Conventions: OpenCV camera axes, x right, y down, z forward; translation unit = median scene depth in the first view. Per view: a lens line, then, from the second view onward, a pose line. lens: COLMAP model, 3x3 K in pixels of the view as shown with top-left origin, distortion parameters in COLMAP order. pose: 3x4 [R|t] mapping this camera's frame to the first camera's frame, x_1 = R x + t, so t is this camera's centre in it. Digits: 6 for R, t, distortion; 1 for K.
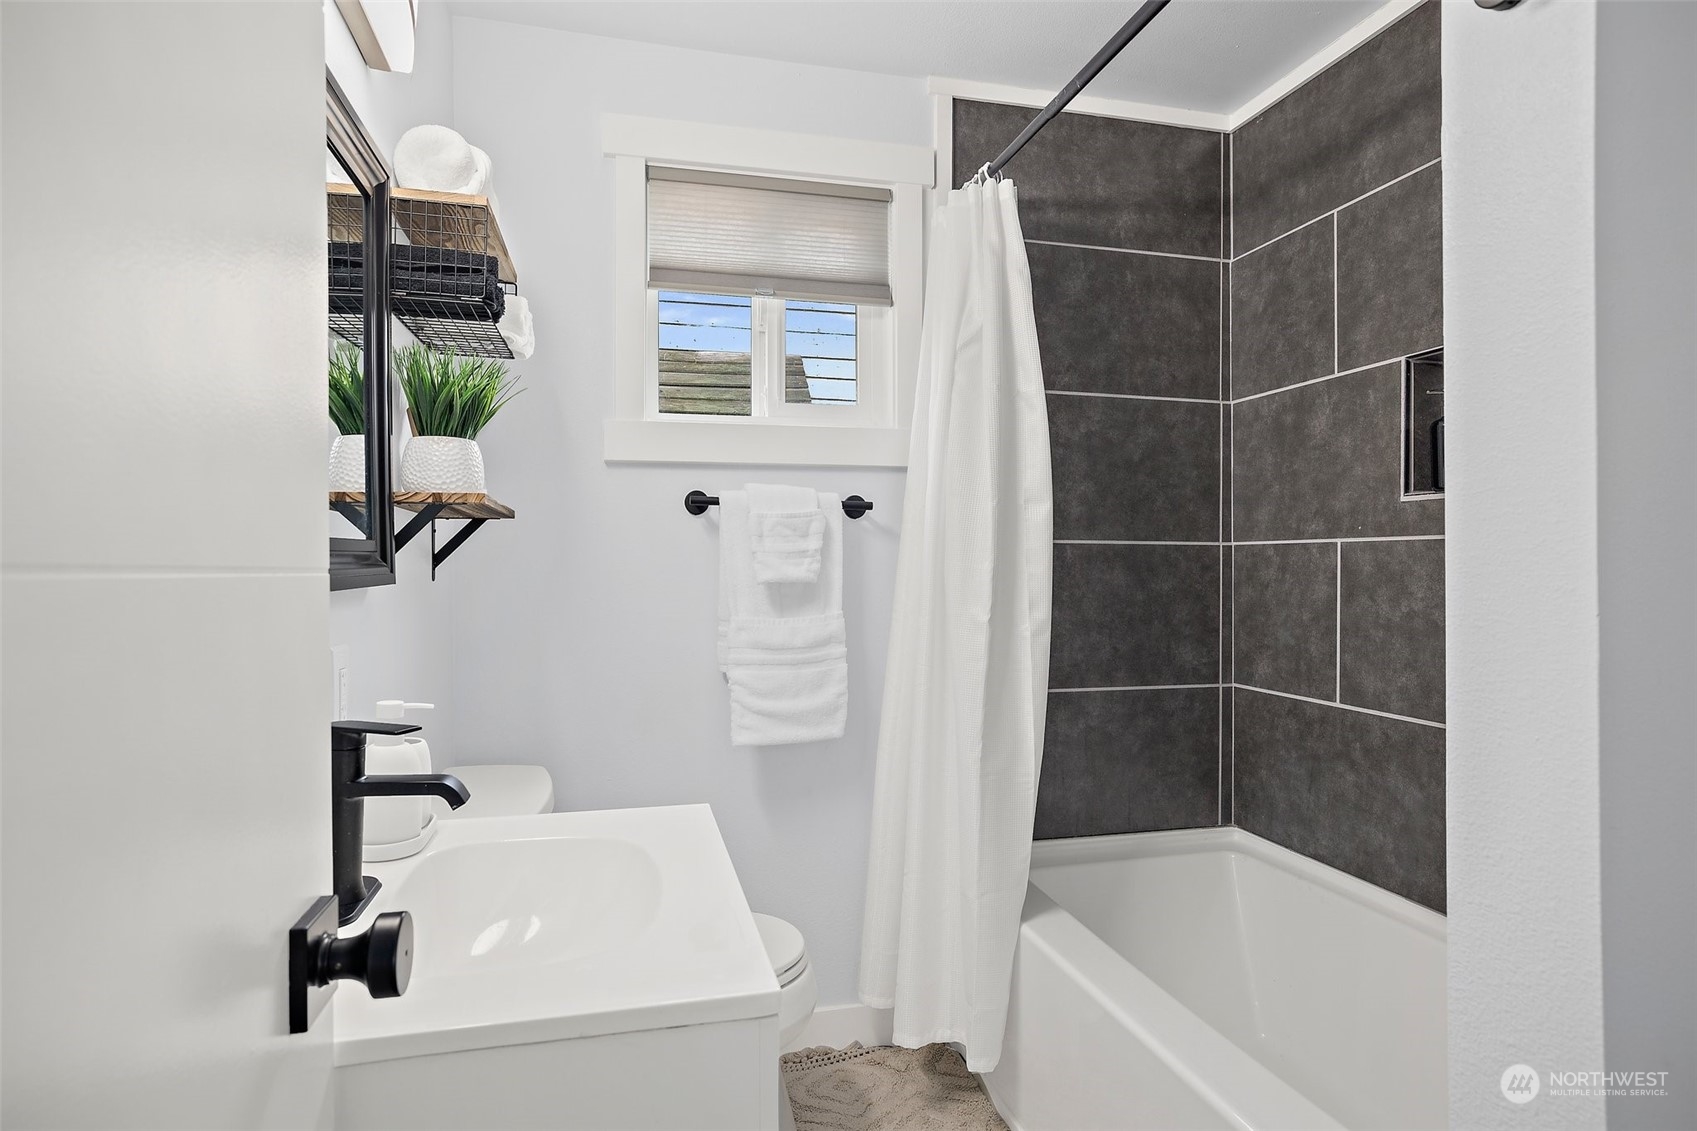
lens RADIAL K [[940.7, 0, 848.5], [0, 940.7, 565.5], [0, 0, 1]] dist [-0.014724, -0.000647]
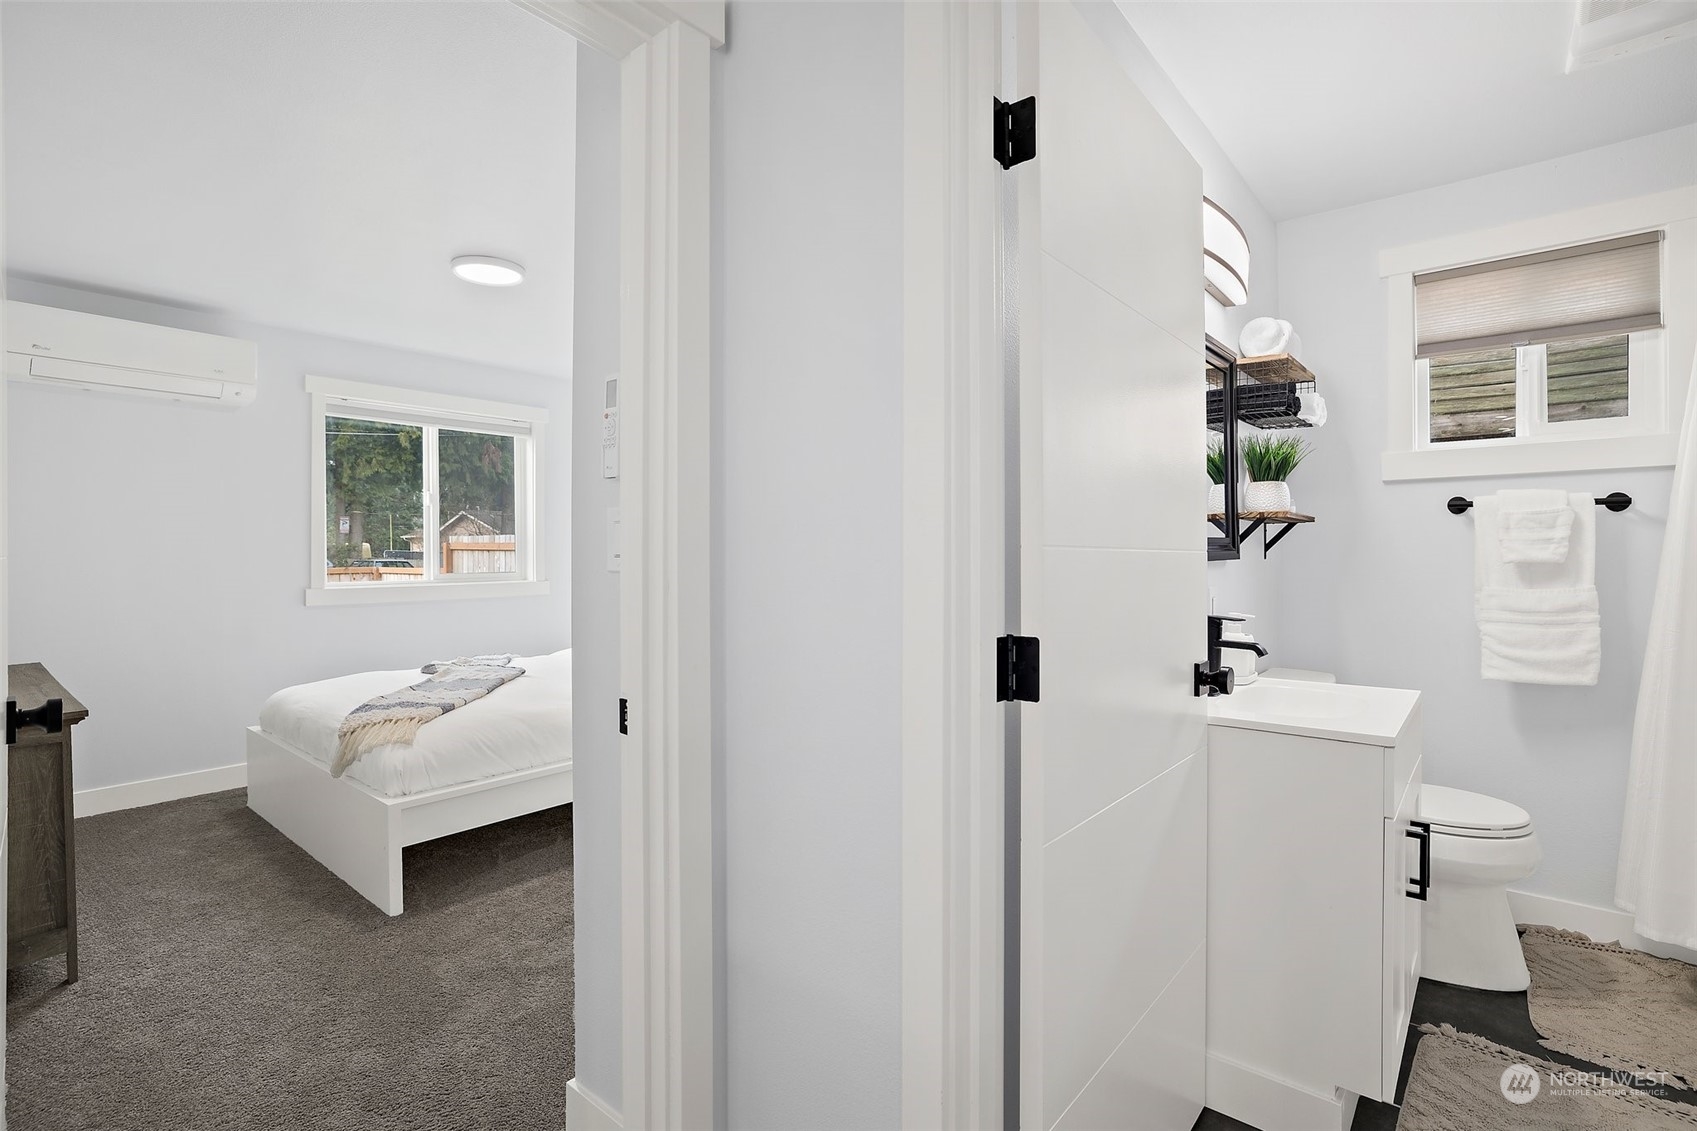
lens RADIAL K [[771.3, 0, 846.7], [0, 771.3, 561.1], [0, 0, 1]] dist [-0.035495, 0.008012]
pose [[0.584524, 0.006351, -0.811351, 0.233885], [0.001201, 0.999961, 0.008693, 0.005713], [0.811375, -0.006056, 0.584494, -0.422797]]
